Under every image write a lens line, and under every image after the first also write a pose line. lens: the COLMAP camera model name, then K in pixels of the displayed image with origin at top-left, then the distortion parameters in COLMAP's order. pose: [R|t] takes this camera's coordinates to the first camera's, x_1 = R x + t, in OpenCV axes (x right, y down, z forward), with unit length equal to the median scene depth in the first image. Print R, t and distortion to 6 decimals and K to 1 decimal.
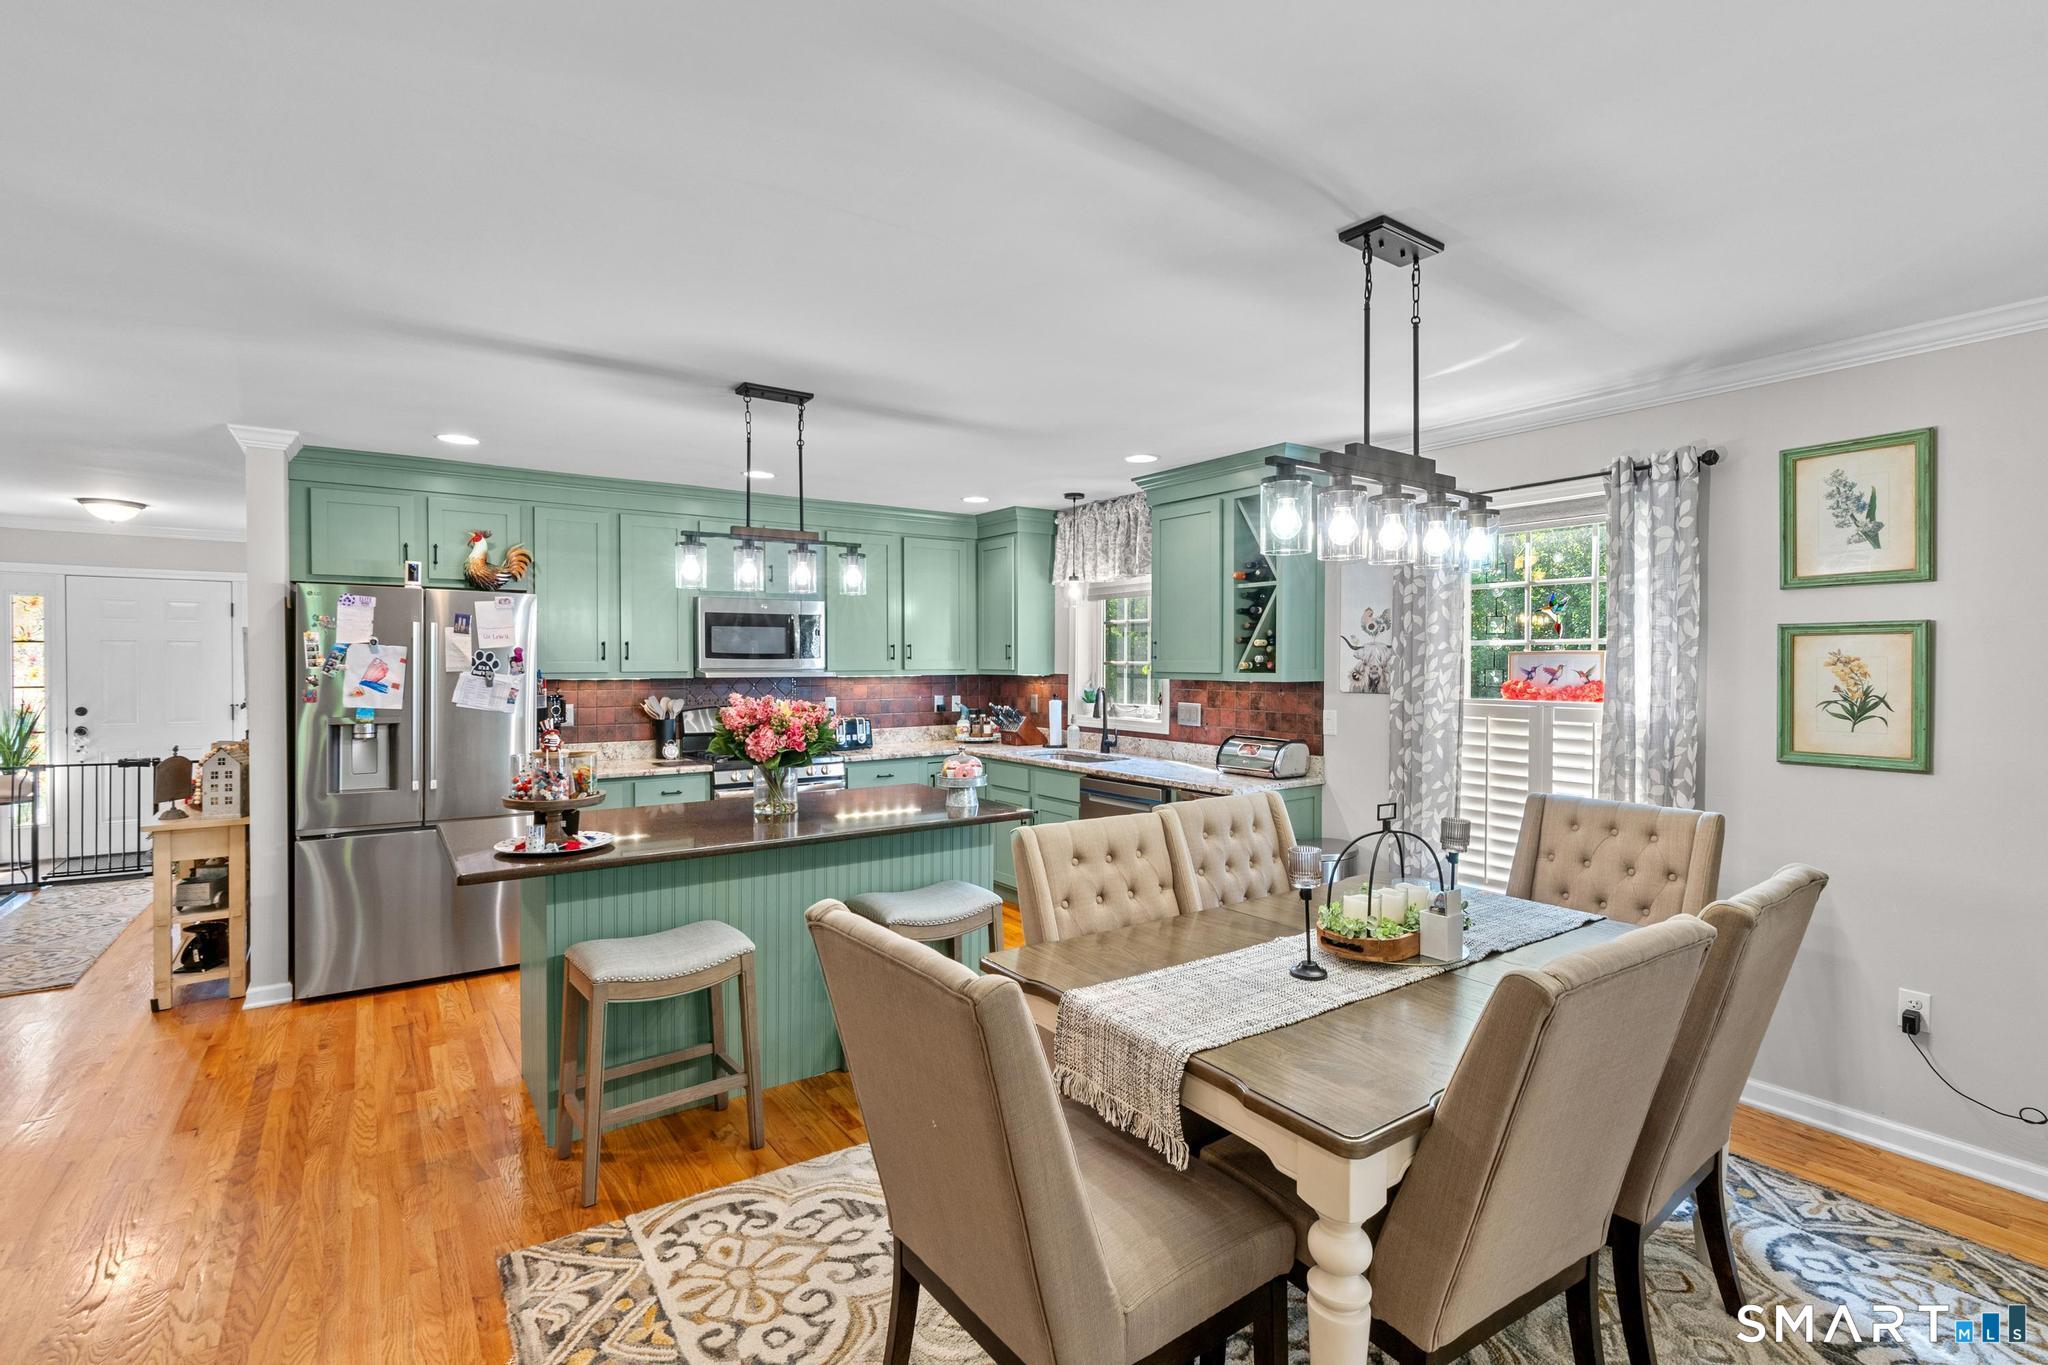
lens RADIAL K [[928.5, 0, 1015.6], [0, 928.5, 673.8], [0, 0, 1]] dist [-0.009654, 0.003141]
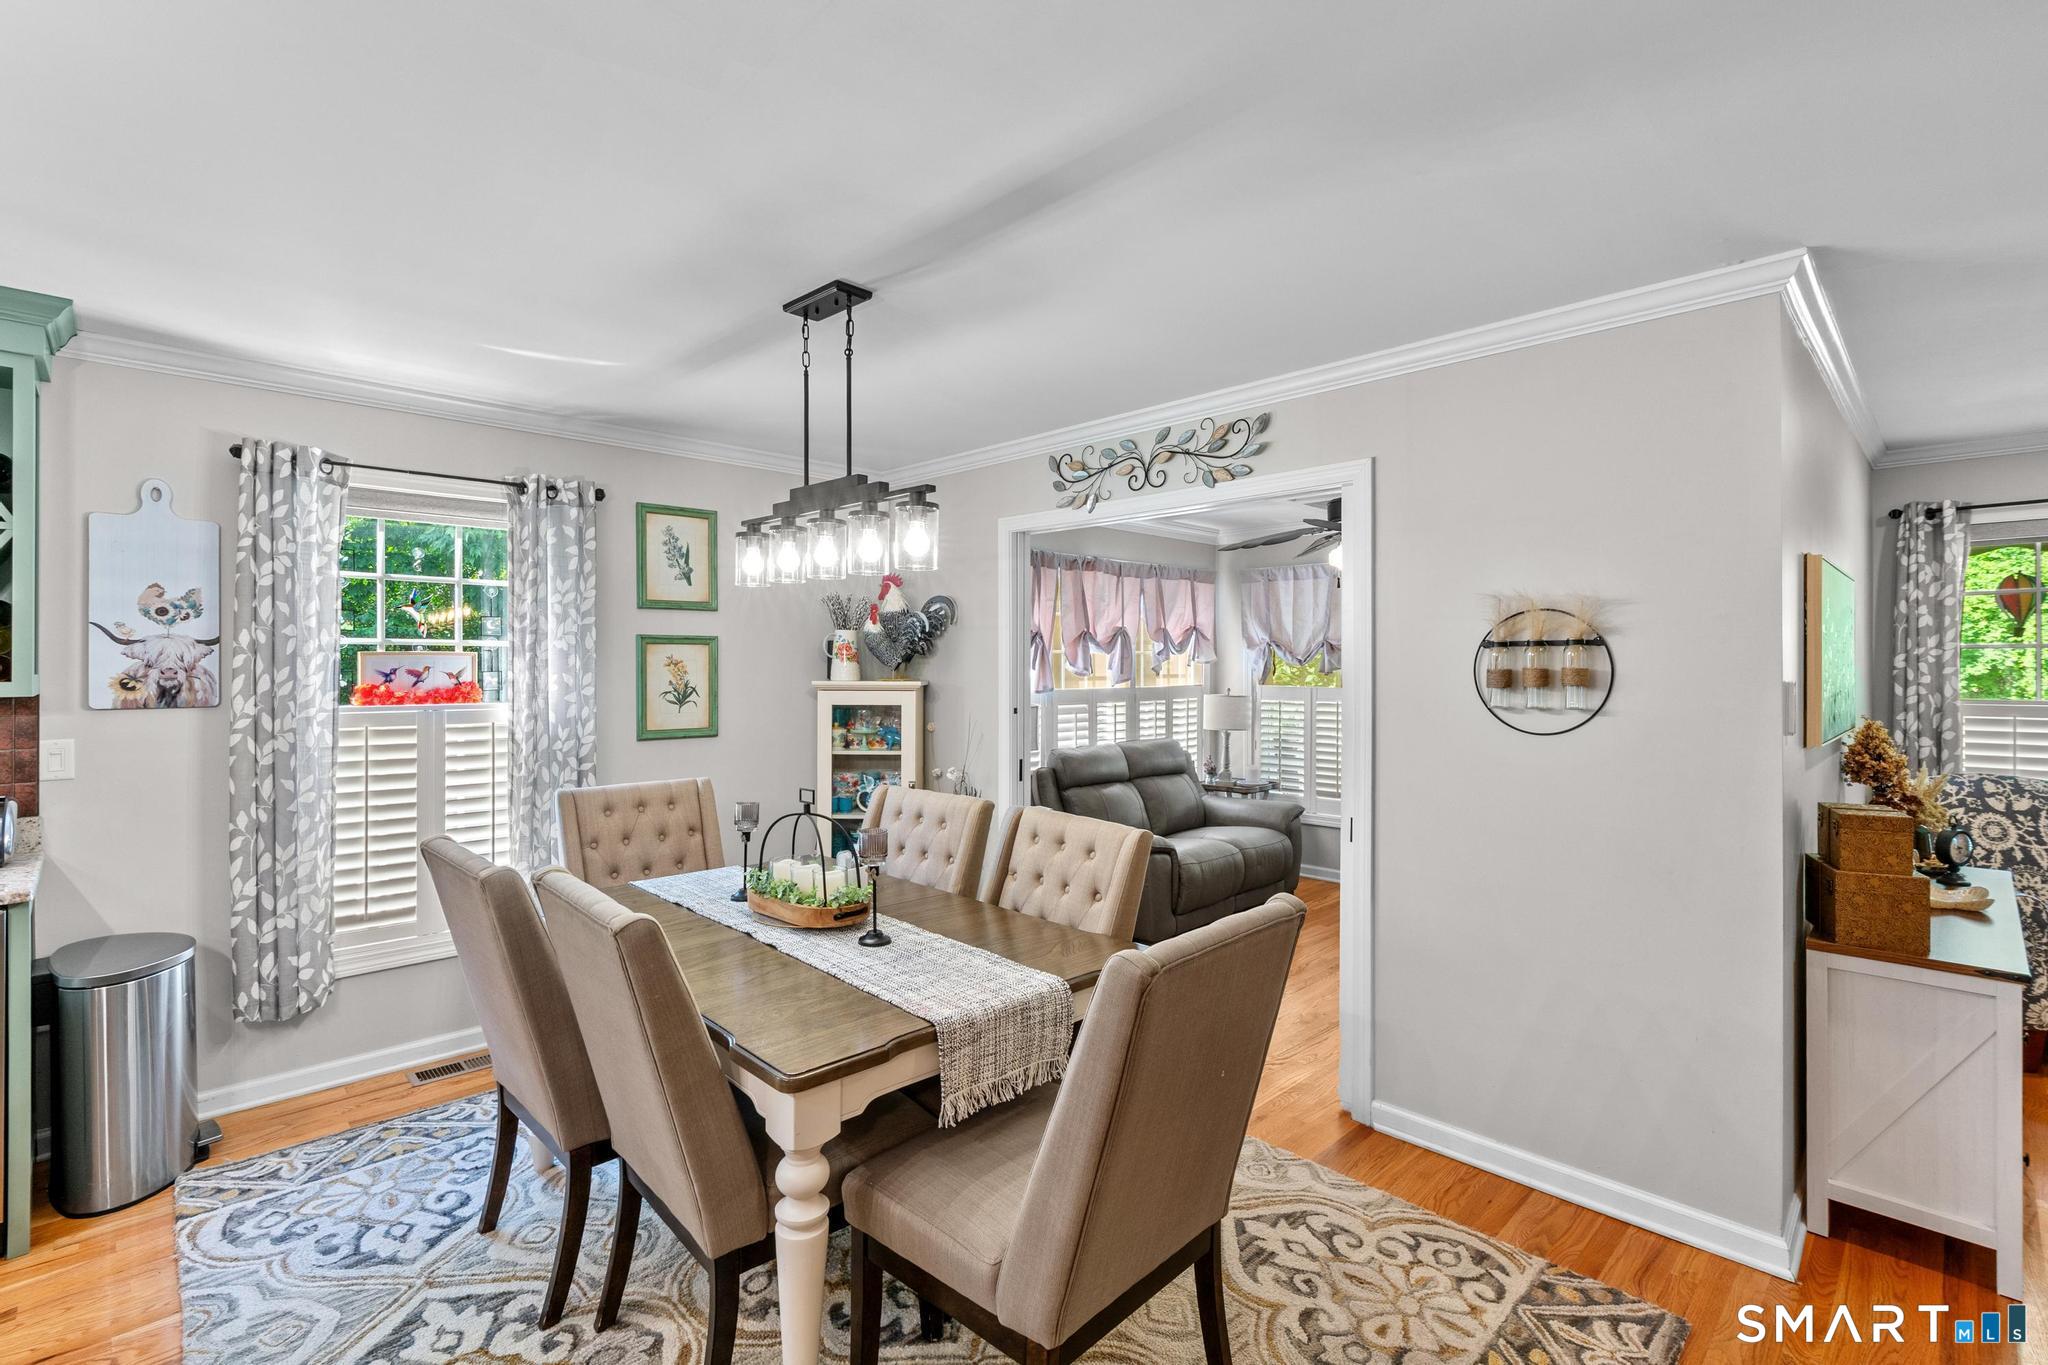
lens RADIAL K [[928.5, 0, 1015.4], [0, 928.5, 667.3], [0, 0, 1]] dist [-0.009654, 0.003141]
pose [[-0.155113, -0.003075, 0.987892, -0.378214], [0.011612, 0.999920, 0.004936, -0.005355], [-0.987829, 0.012237, -0.155065, 0.463357]]
